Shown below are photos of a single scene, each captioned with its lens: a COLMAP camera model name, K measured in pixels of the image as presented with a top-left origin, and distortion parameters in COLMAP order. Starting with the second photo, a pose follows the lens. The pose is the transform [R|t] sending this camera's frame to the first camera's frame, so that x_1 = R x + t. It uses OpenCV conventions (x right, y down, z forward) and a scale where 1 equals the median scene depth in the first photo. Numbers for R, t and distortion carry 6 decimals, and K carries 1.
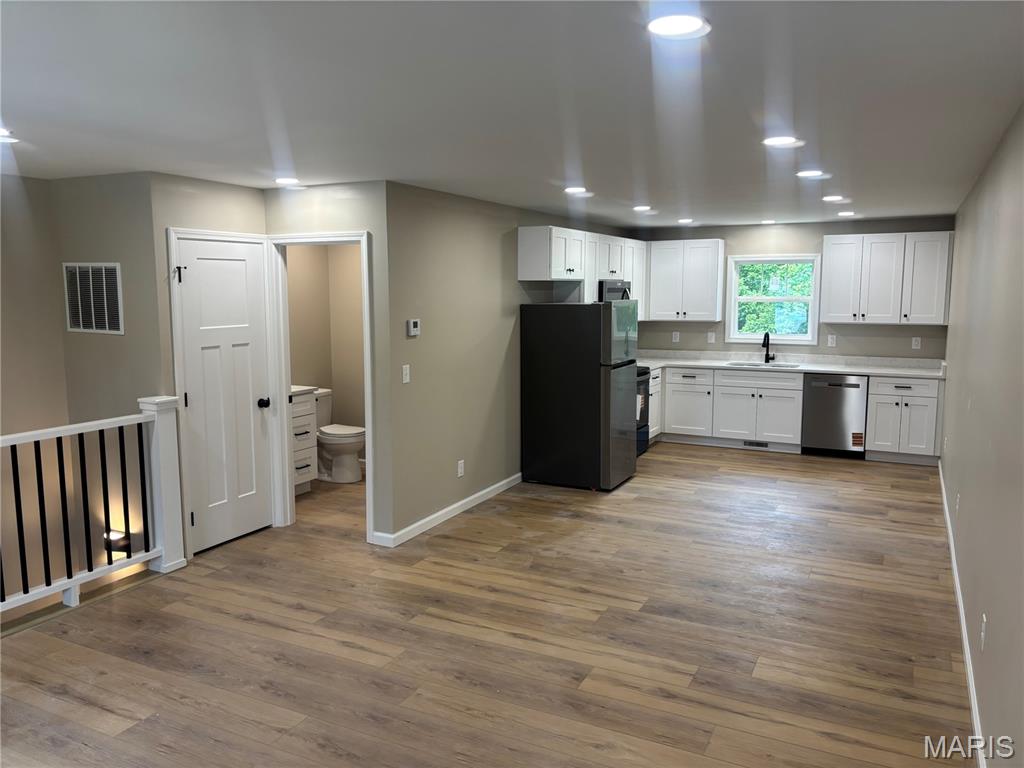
lens RADIAL K [[778.1, 0, 522.6], [0, 778.1, 385.8], [0, 0, 1]] dist [0.068688, -0.070366]
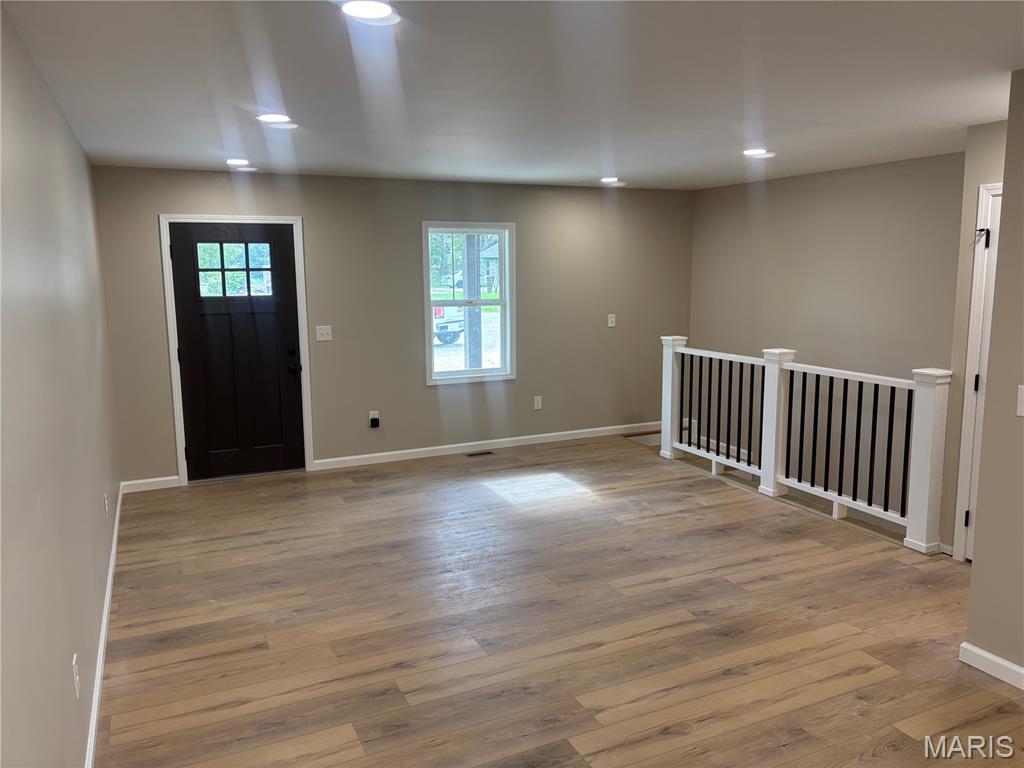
lens RADIAL K [[778.1, 0, 522.6], [0, 778.1, 385.8], [0, 0, 1]] dist [0.068688, -0.070366]
pose [[-0.616109, 0.126079, -0.777505, 0.353225], [-0.093507, 0.968418, 0.231133, -0.084390], [0.782091, 0.215105, -0.584862, 0.699835]]
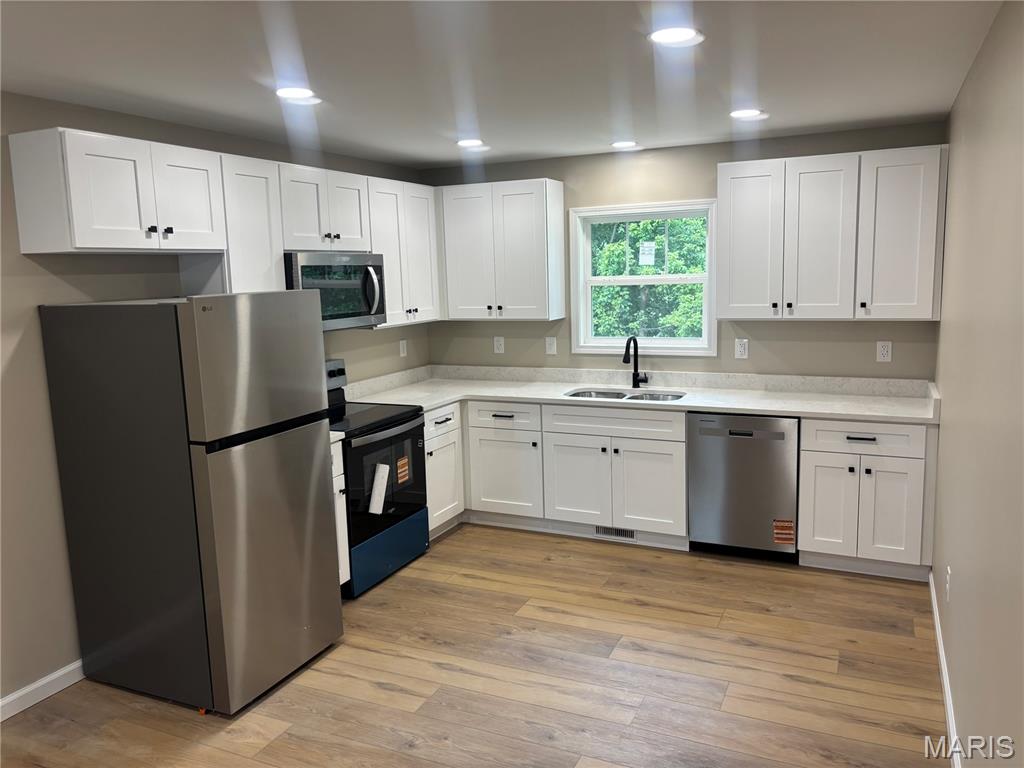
lens RADIAL K [[763.2, 0, 530.0], [0, 763.2, 377.9], [0, 0, 1]] dist [0.149310, -0.239694]
pose [[0.998938, -0.029863, 0.035080, 0.228944], [0.029270, 0.999422, 0.017290, -0.053227], [-0.035576, -0.016245, 0.999235, 0.456651]]
